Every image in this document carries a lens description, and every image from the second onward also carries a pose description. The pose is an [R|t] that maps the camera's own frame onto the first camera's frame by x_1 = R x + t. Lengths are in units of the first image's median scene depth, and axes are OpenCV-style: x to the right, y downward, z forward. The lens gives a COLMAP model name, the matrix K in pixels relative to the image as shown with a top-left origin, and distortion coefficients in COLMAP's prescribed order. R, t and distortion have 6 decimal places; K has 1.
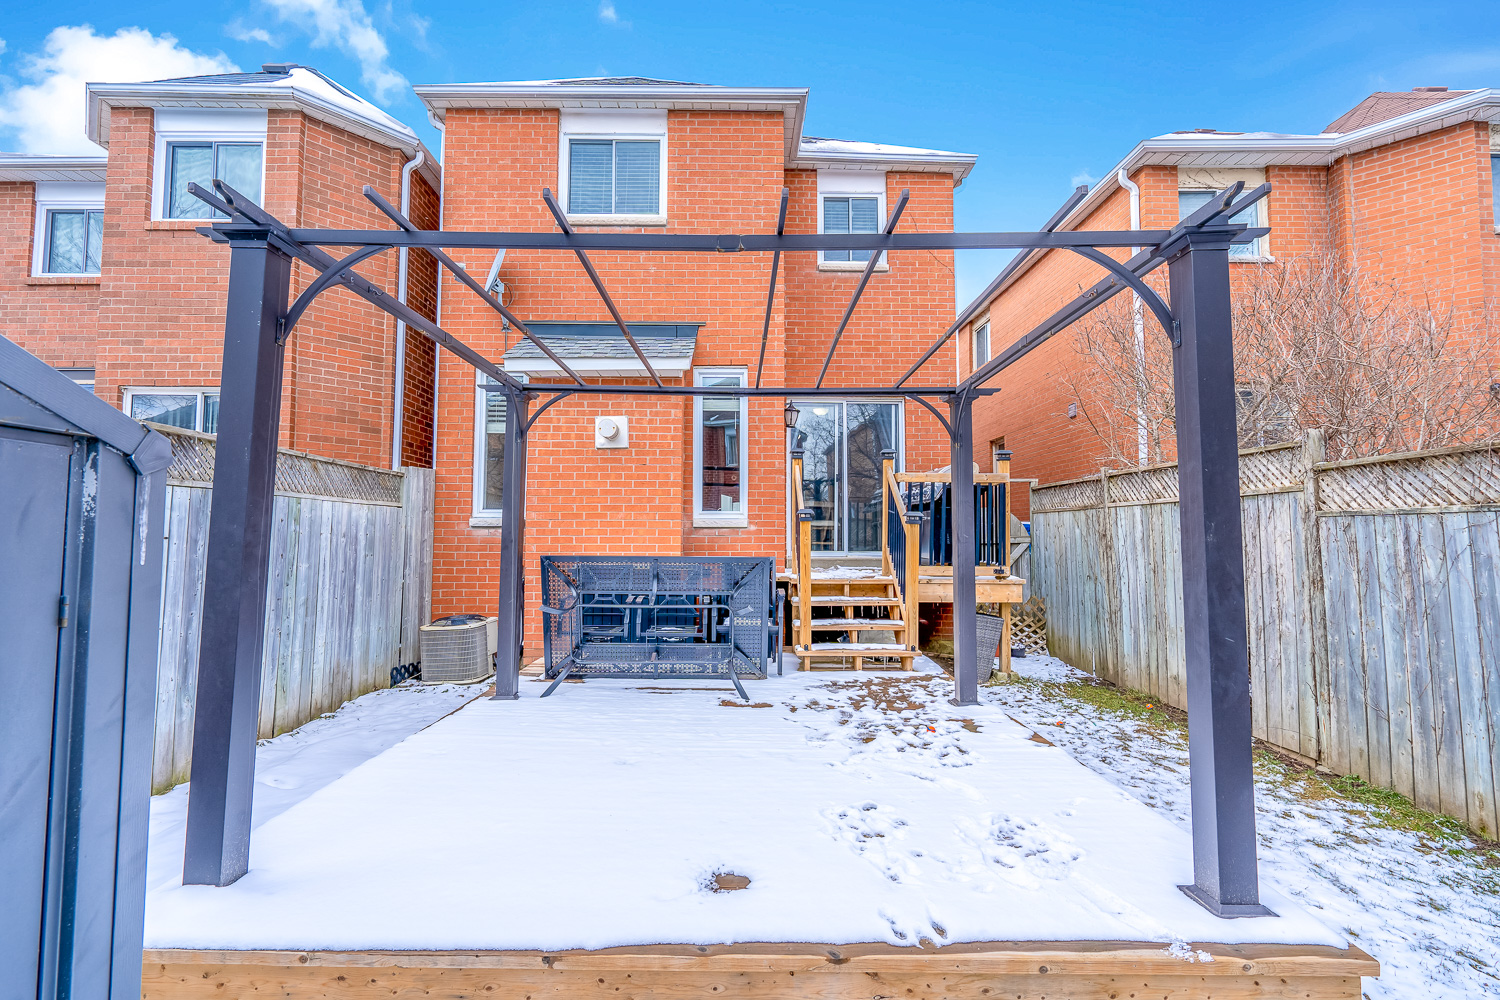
lens RADIAL K [[694.7, 0, 748.6], [0, 694.7, 495.9], [0, 0, 1]] dist [0.001512, 0.000220]
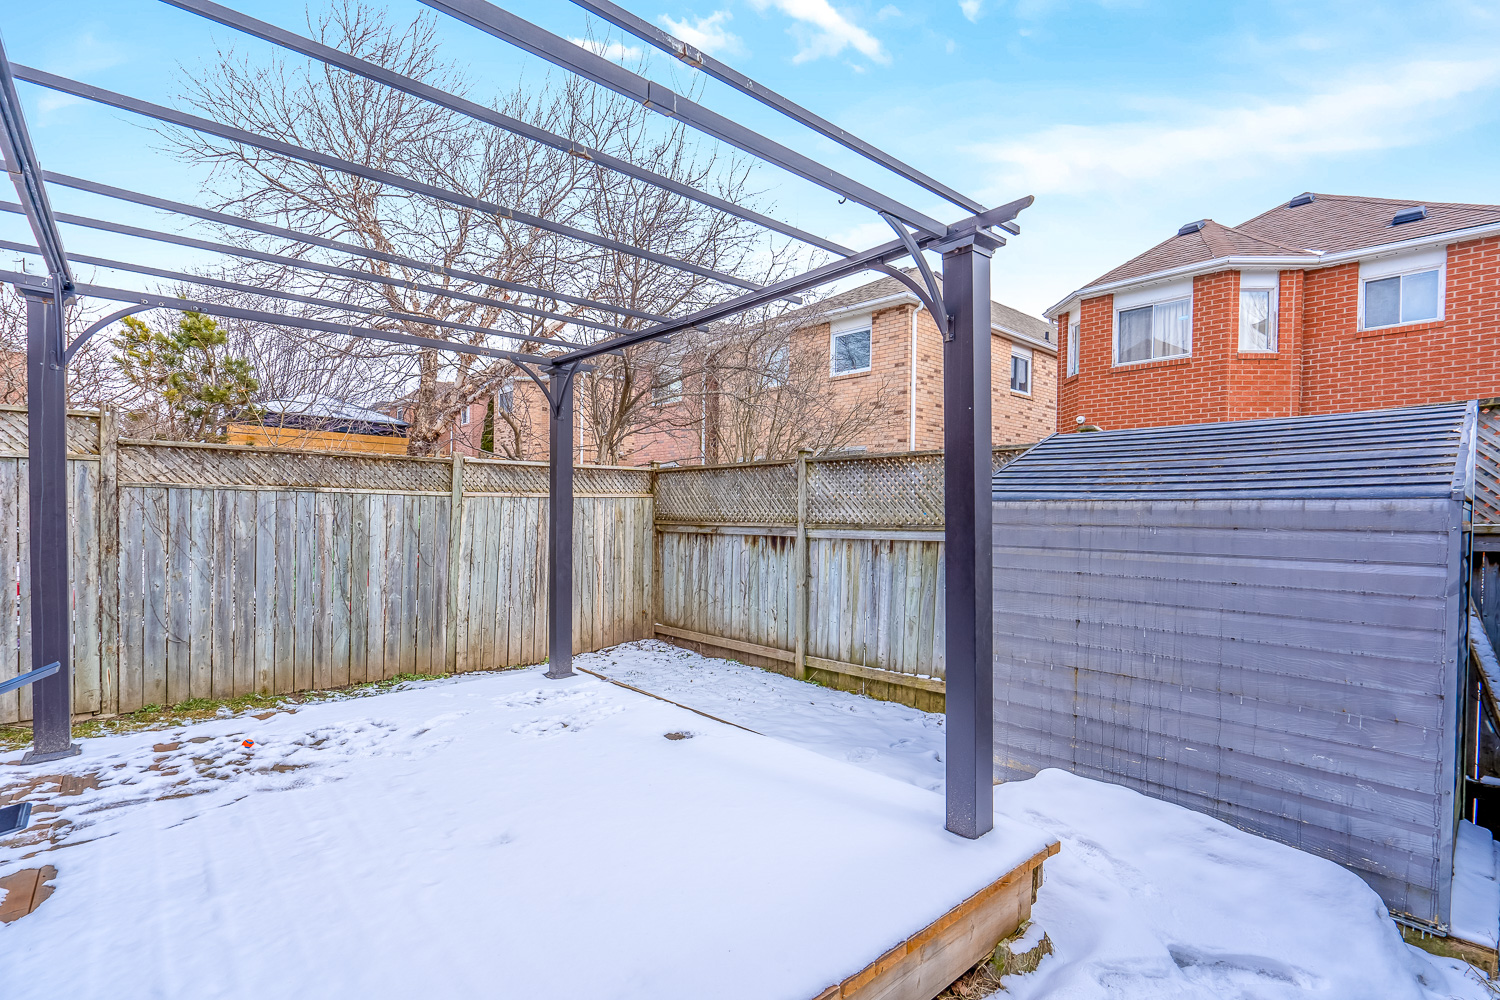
lens RADIAL K [[694.7, 0, 748.7], [0, 694.7, 507.3], [0, 0, 1]] dist [0.001512, 0.000220]
pose [[-0.656975, -0.012014, 0.753817, -0.739208], [-0.060388, 0.997499, -0.036732, 0.048211], [-0.751490, -0.069654, -0.656057, 1.092950]]
